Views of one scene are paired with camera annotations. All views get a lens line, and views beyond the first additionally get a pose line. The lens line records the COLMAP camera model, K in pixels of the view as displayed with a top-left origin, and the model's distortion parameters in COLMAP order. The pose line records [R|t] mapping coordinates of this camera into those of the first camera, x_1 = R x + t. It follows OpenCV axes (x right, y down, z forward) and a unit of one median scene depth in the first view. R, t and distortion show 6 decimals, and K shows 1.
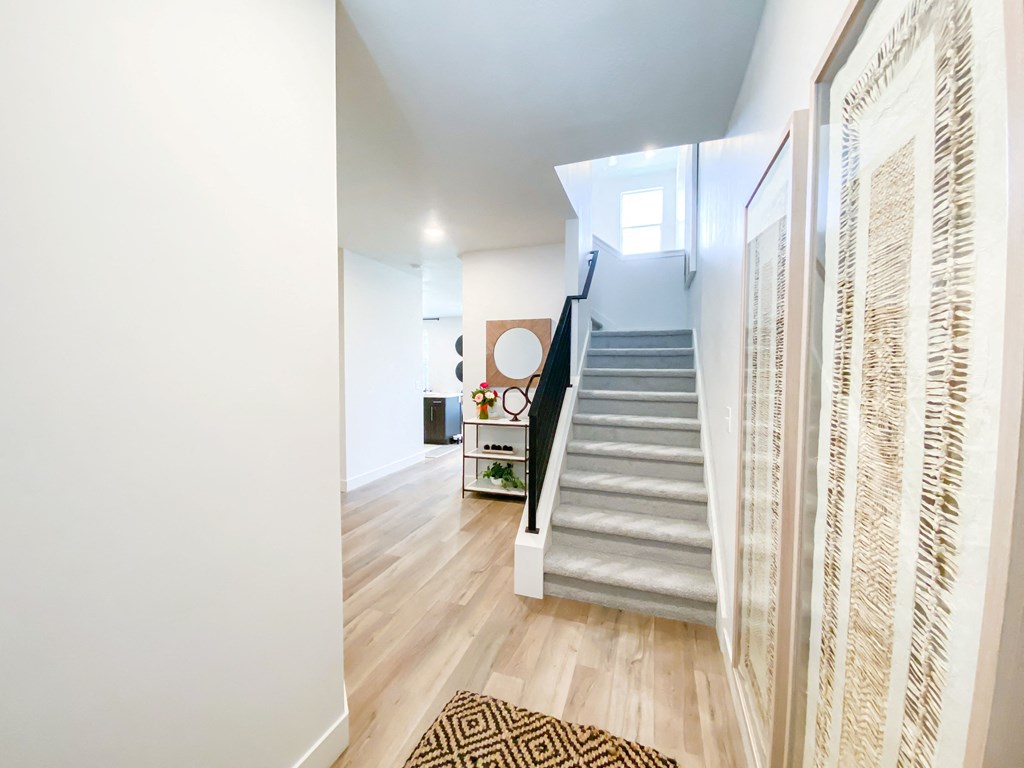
lens RADIAL K [[421.4, 0, 509.2], [0, 421.4, 383.5], [0, 0, 1]] dist [0.024439, -0.023300]
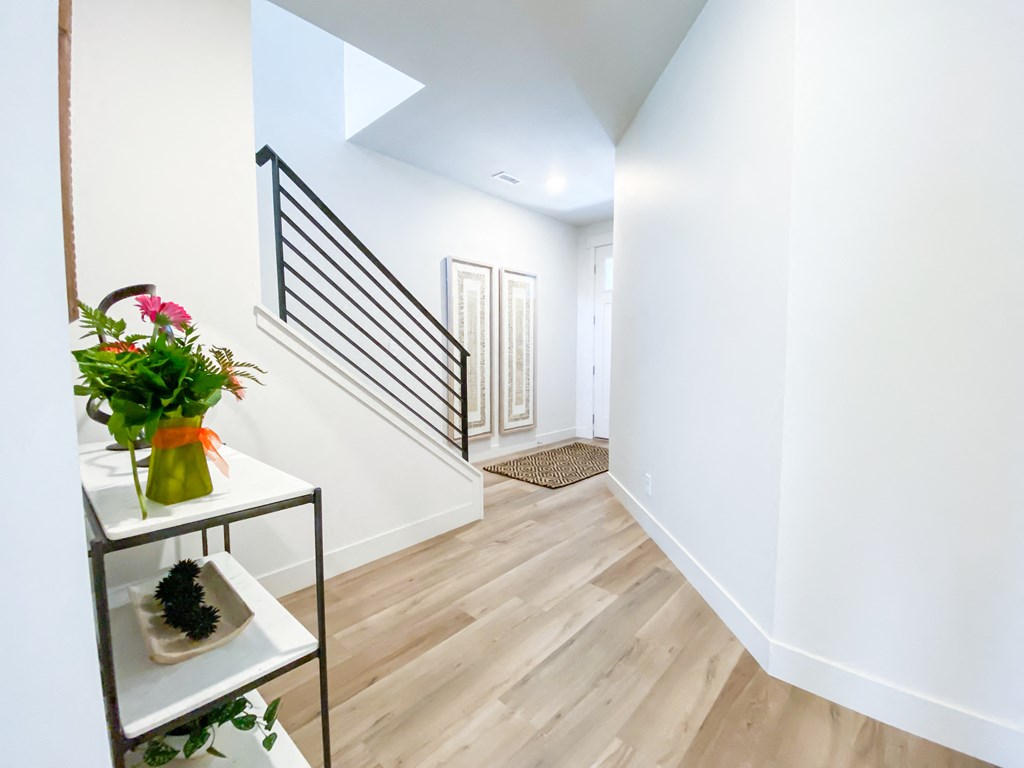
lens RADIAL K [[421.4, 0, 509.2], [0, 421.4, 383.5], [0, 0, 1]] dist [0.024439, -0.023300]
pose [[-0.919238, -0.030531, 0.392518, -0.463125], [0.021083, 0.991741, 0.126513, 0.016521], [-0.393139, 0.124571, -0.911002, 1.919828]]
